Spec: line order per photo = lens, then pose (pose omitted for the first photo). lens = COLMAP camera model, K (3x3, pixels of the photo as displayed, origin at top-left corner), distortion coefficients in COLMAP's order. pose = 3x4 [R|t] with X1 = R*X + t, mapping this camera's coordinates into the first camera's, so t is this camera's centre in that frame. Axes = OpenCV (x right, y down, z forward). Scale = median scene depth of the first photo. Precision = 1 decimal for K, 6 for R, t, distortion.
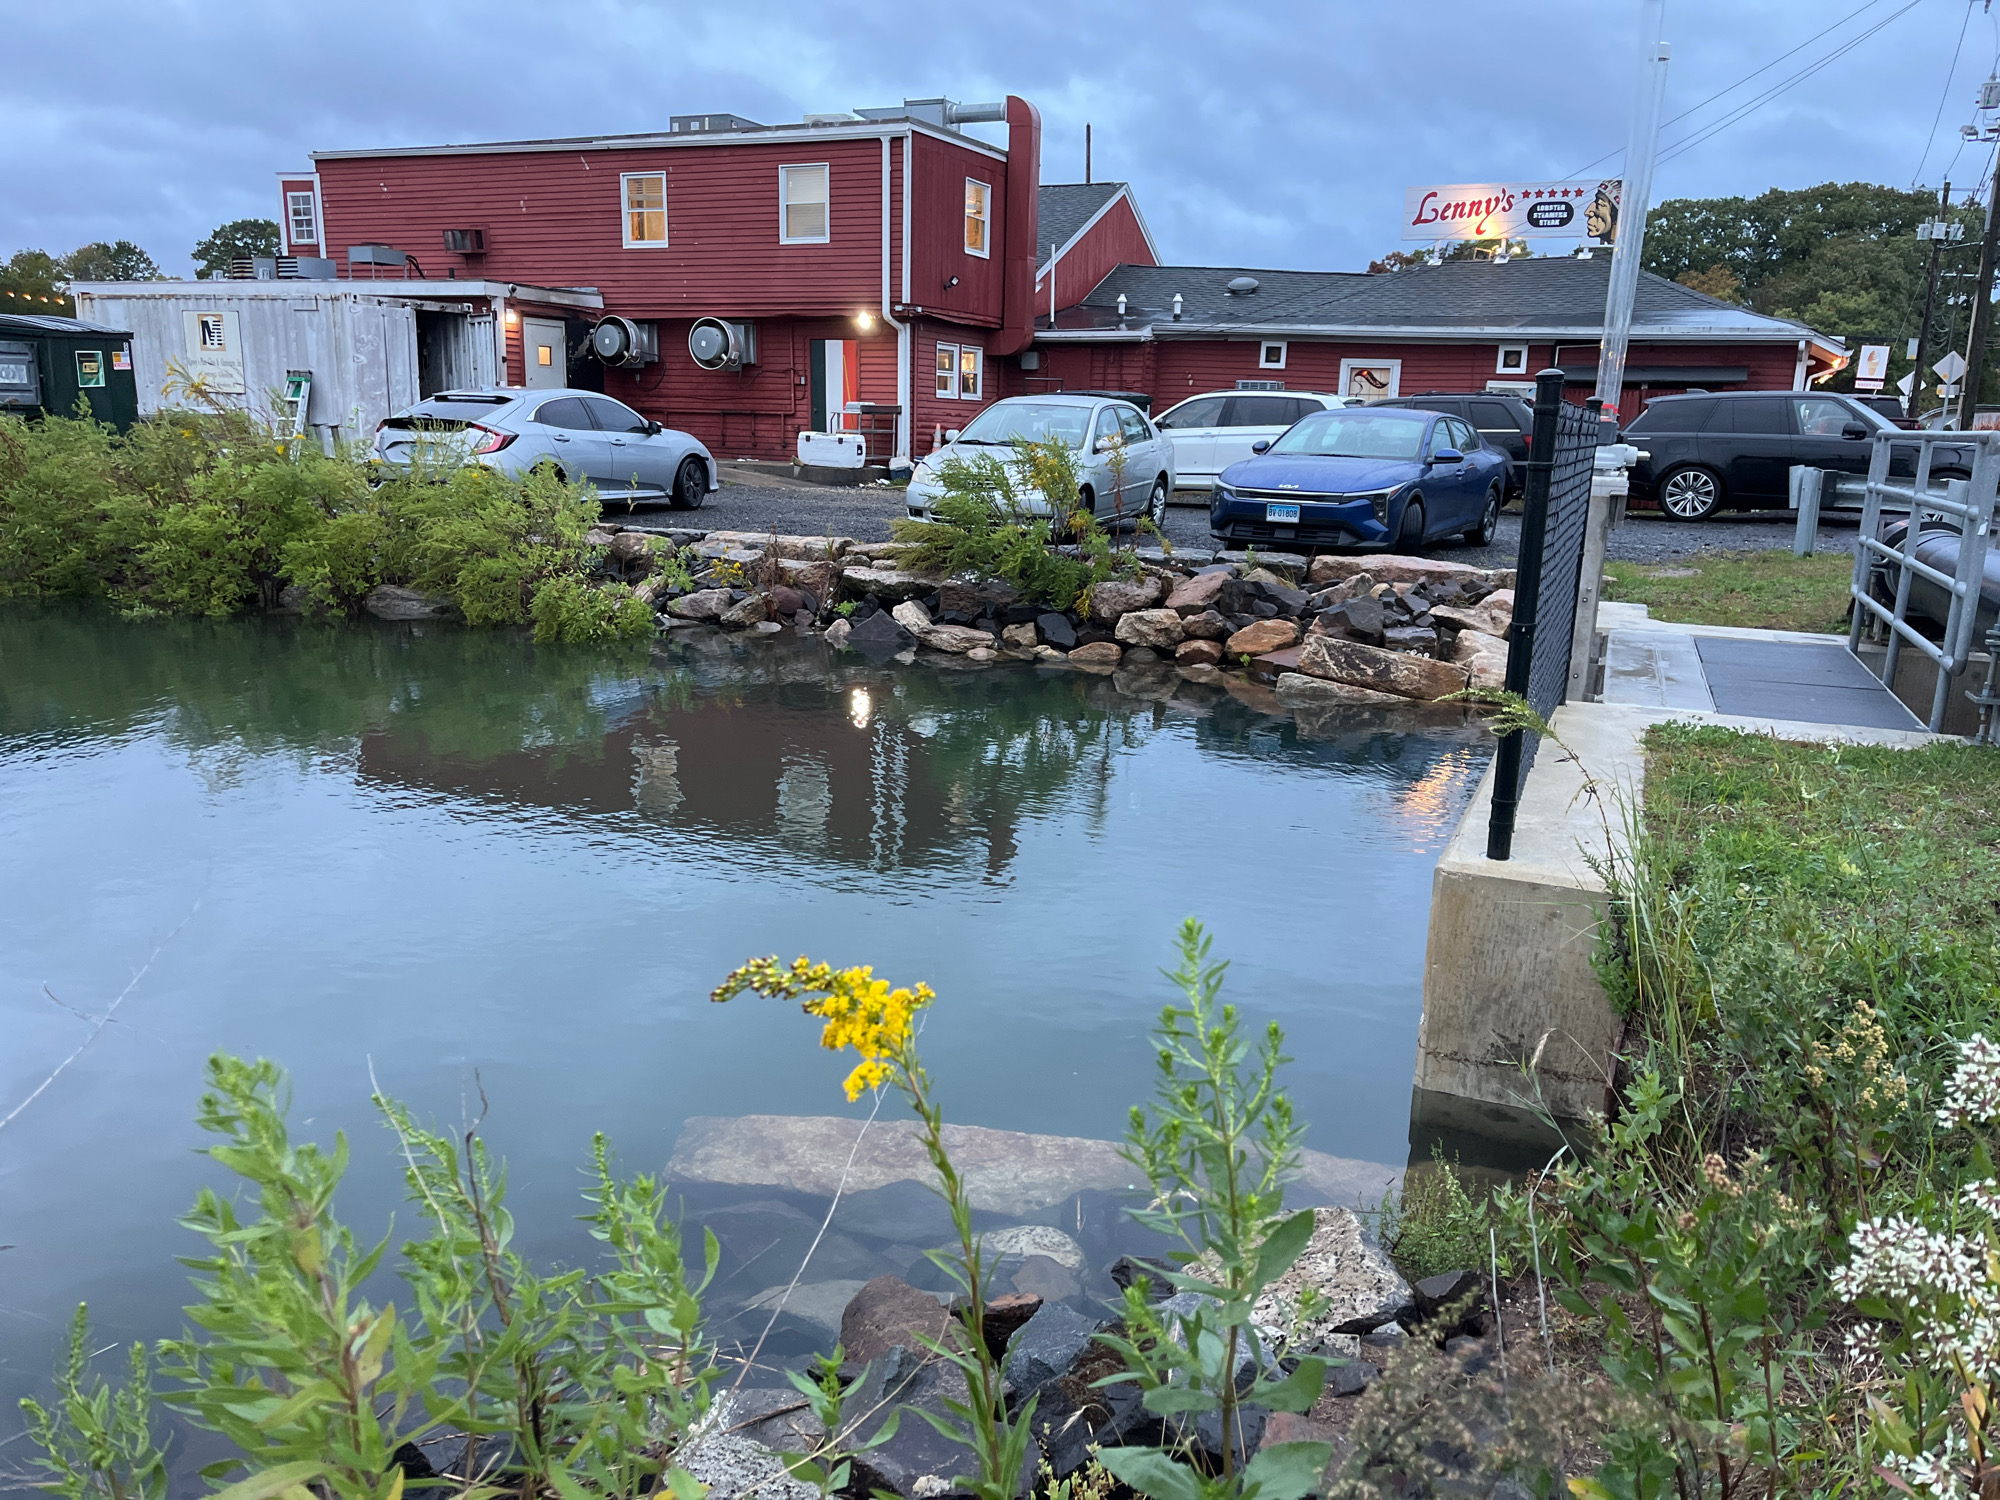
lens RADIAL K [[1510.6, 0, 1008.9], [0, 1510.6, 756.9], [0, 0, 1]] dist [0.059418, -0.081652]
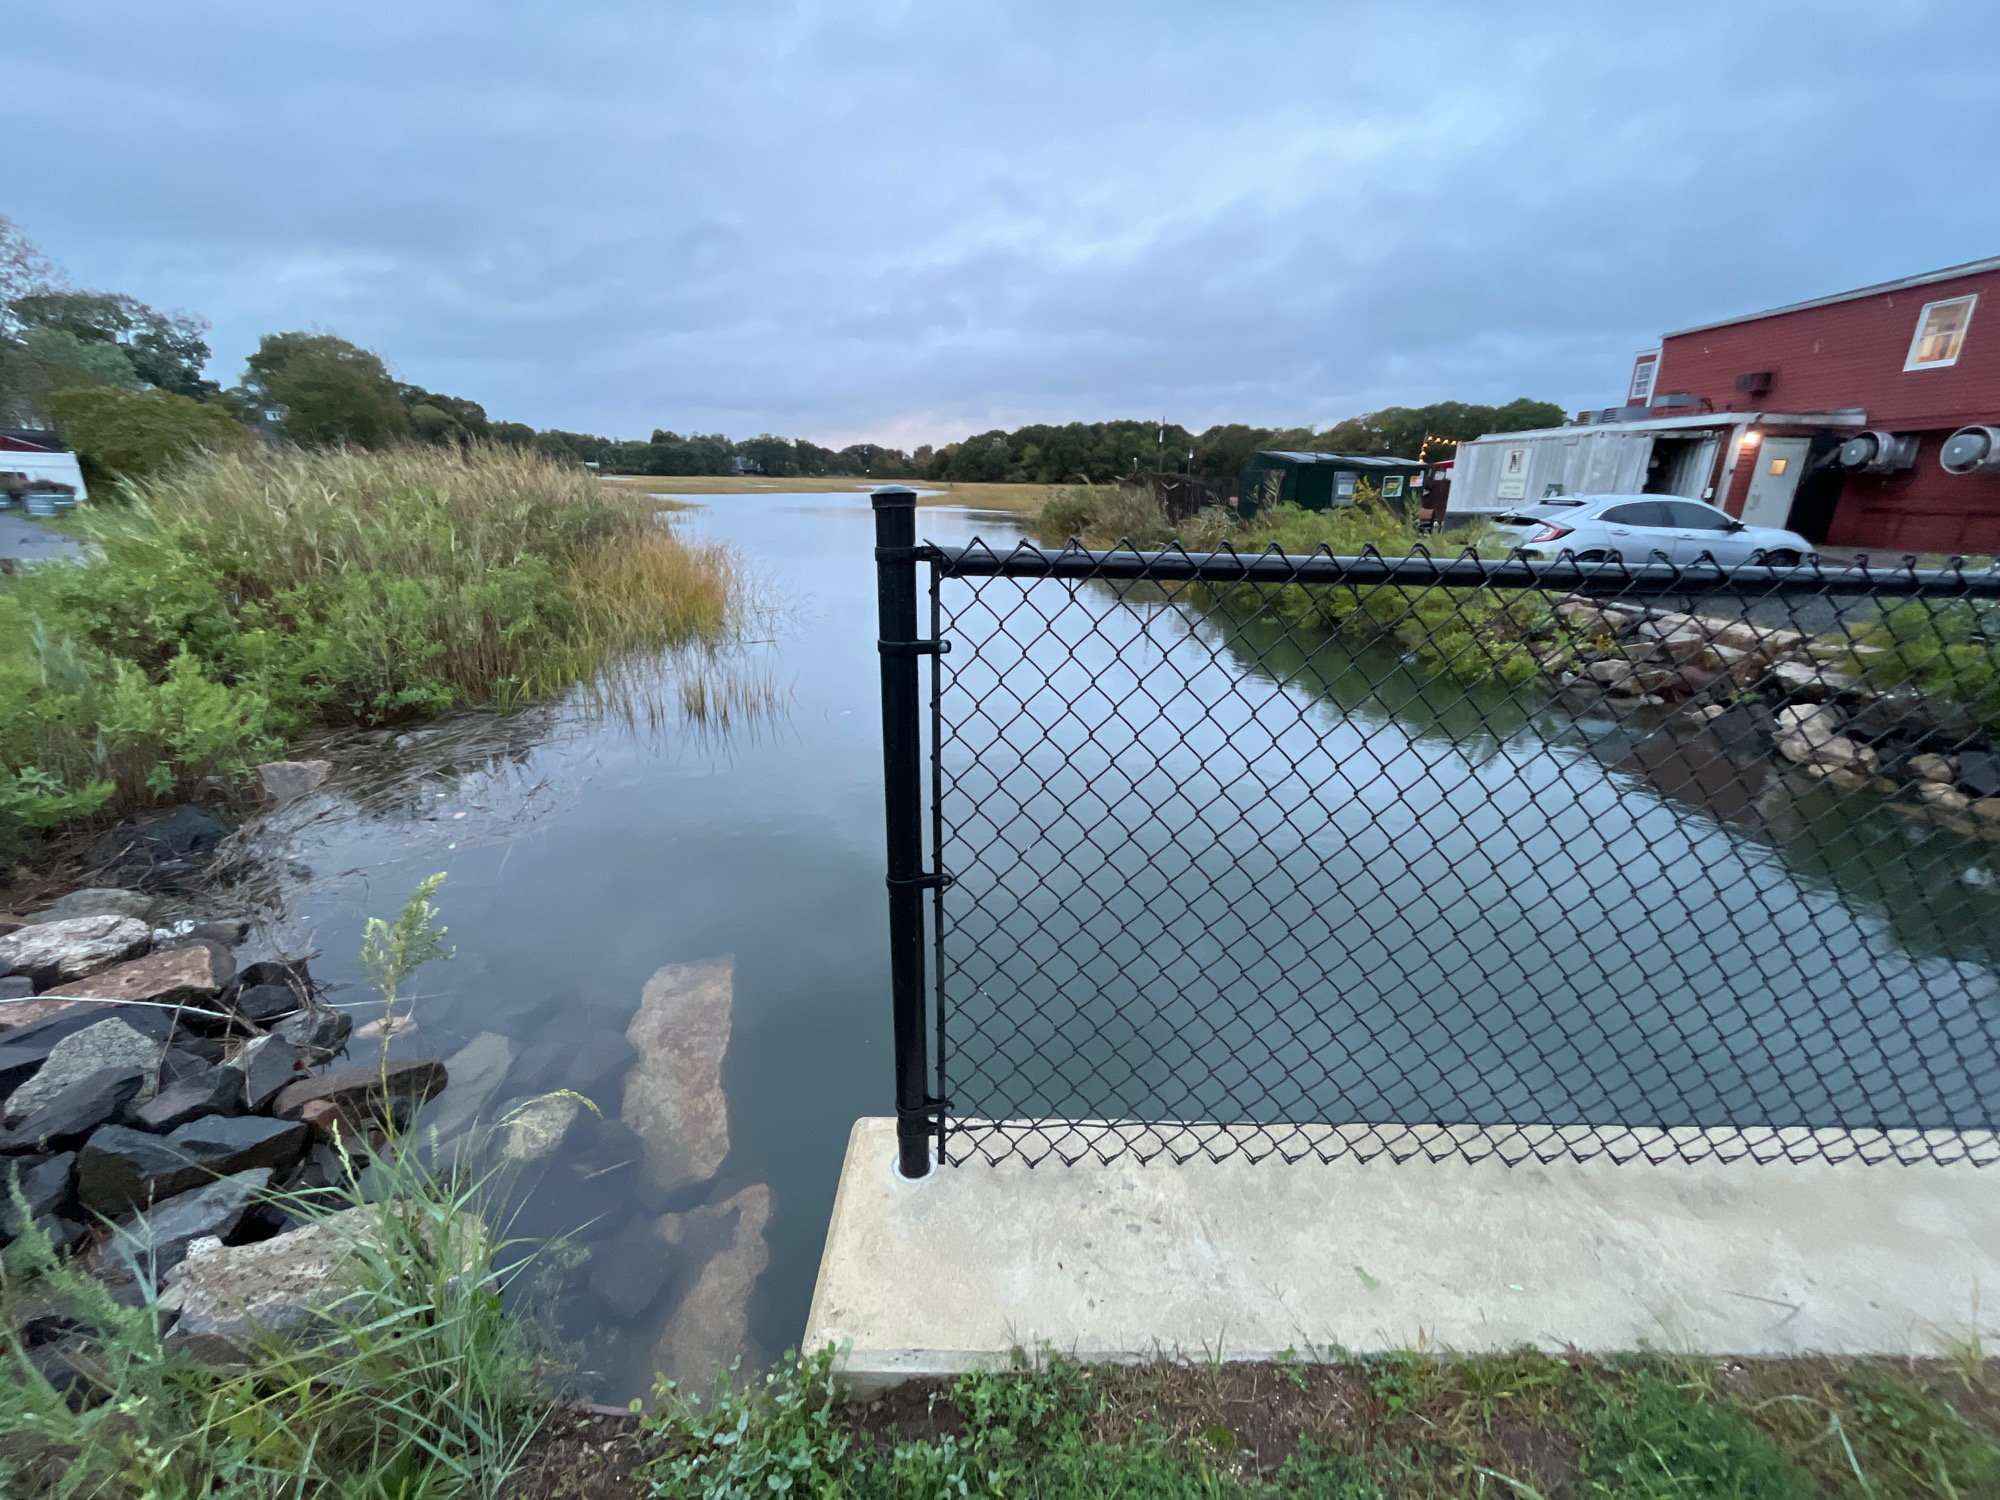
lens RADIAL K [[802.9, 0, 992.4], [0, 802.9, 750.3], [0, 0, 1]] dist [-0.011783, 0.000268]
pose [[0.378758, 0.268017, -0.885838, 0.104948], [-0.202925, 0.957909, 0.203058, -0.035859], [0.902975, 0.102849, 0.417203, 0.146958]]
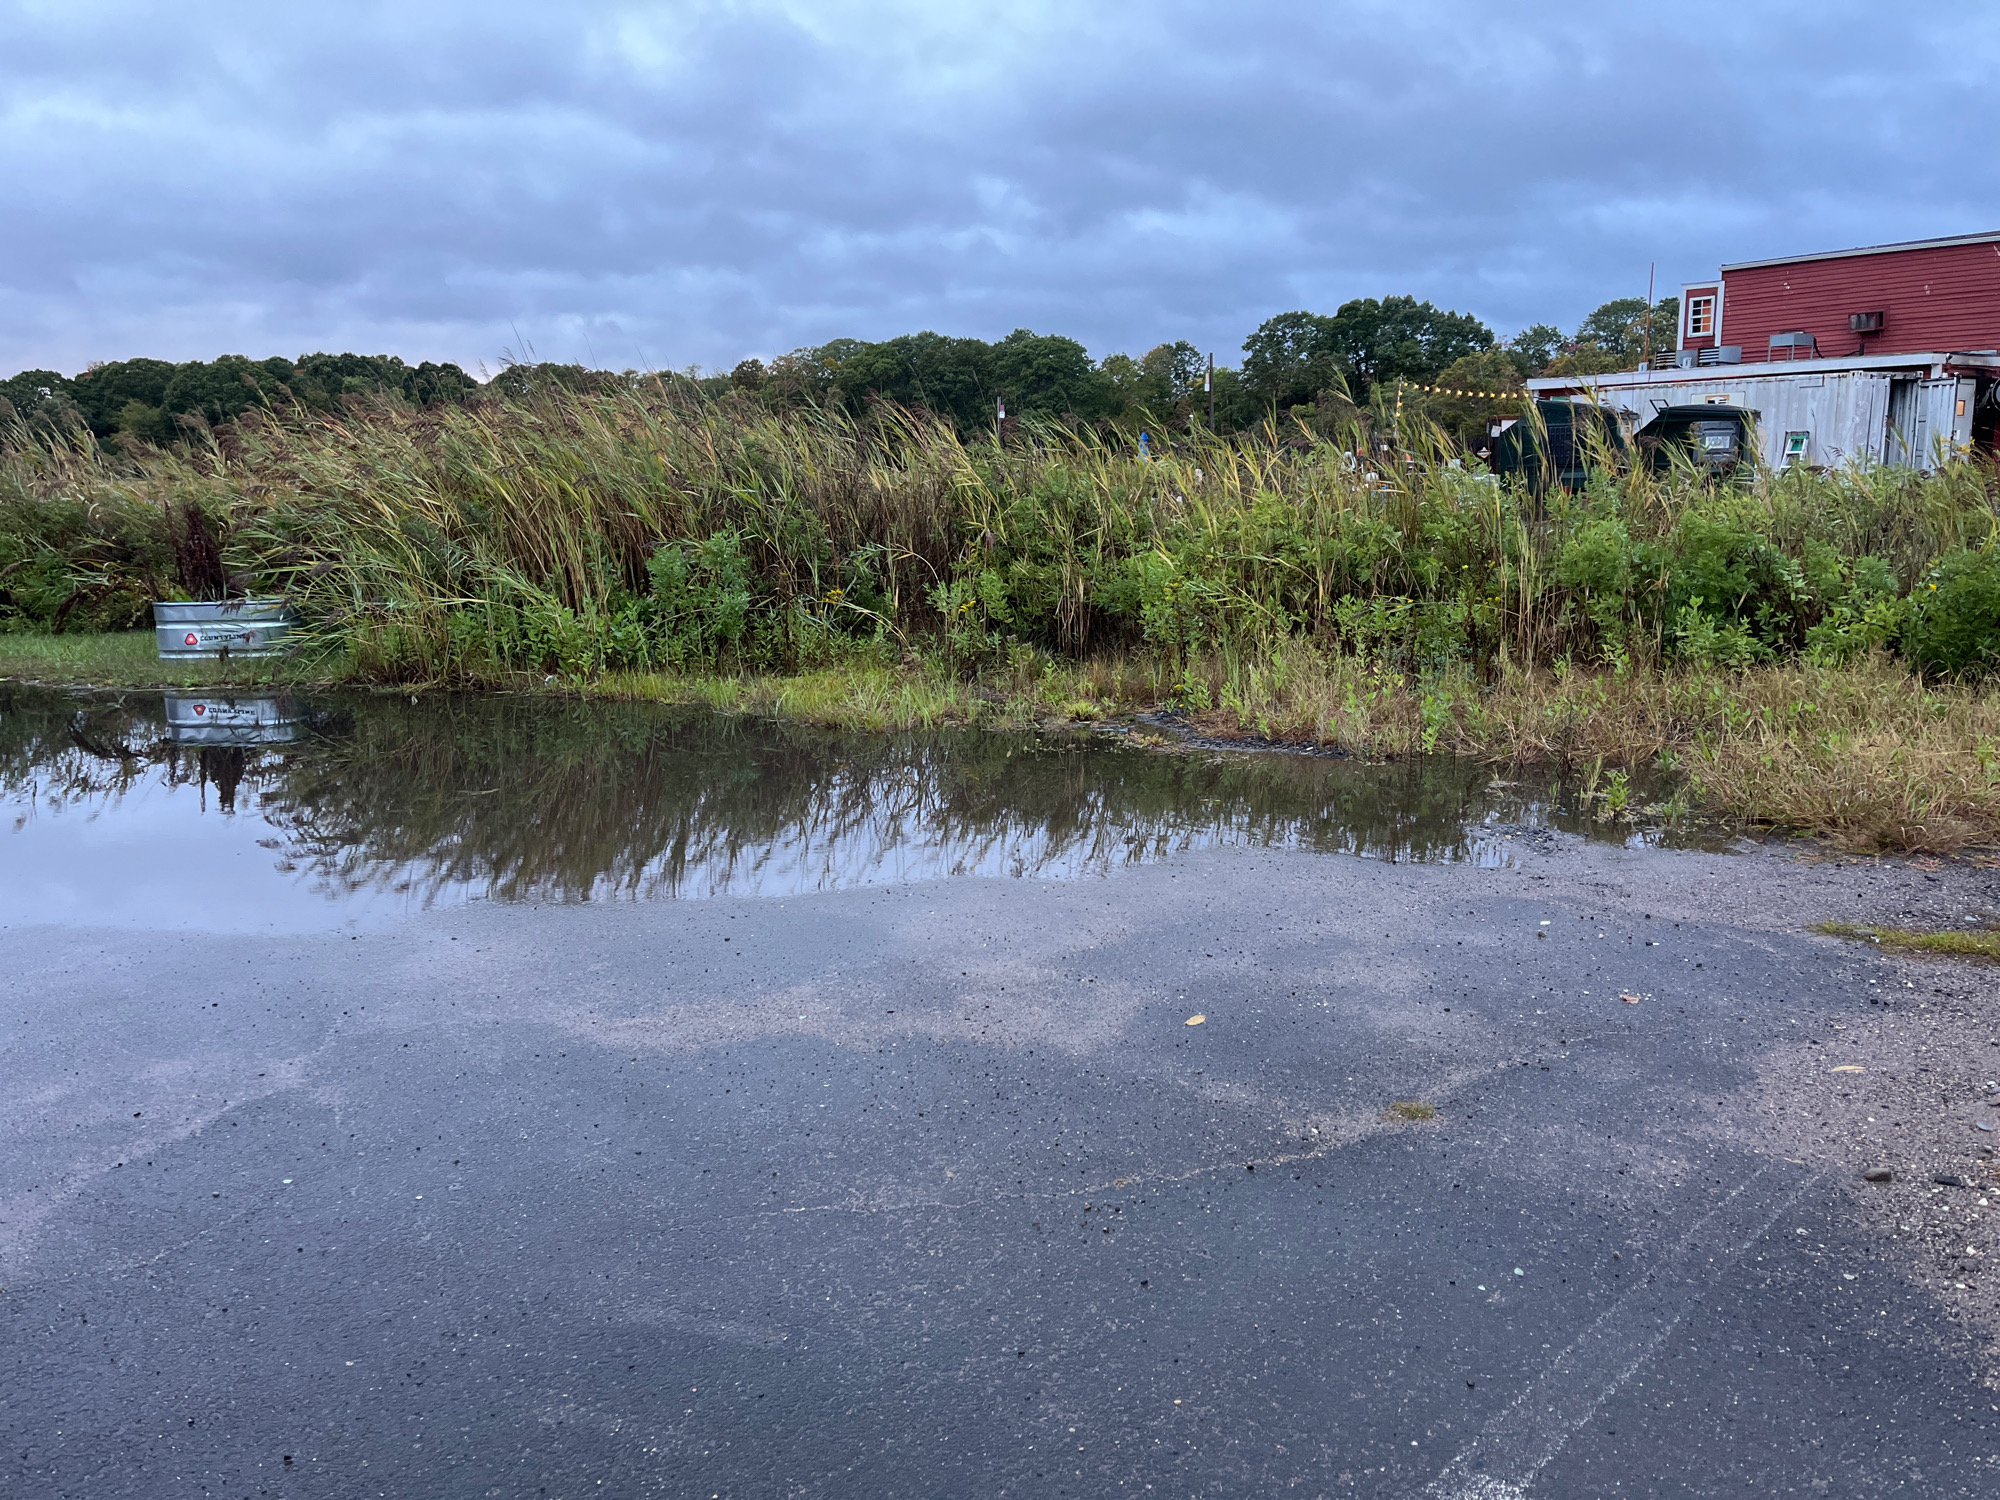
lens RADIAL K [[1513.7, 0, 1023.7], [0, 1513.7, 708.3], [0, 0, 1]] dist [0.051883, -0.071922]
pose [[0.843533, 0.039588, -0.535617, -0.281288], [-0.073870, 0.996354, -0.042694, 0.089230], [0.531974, 0.075579, 0.843381, -0.436750]]
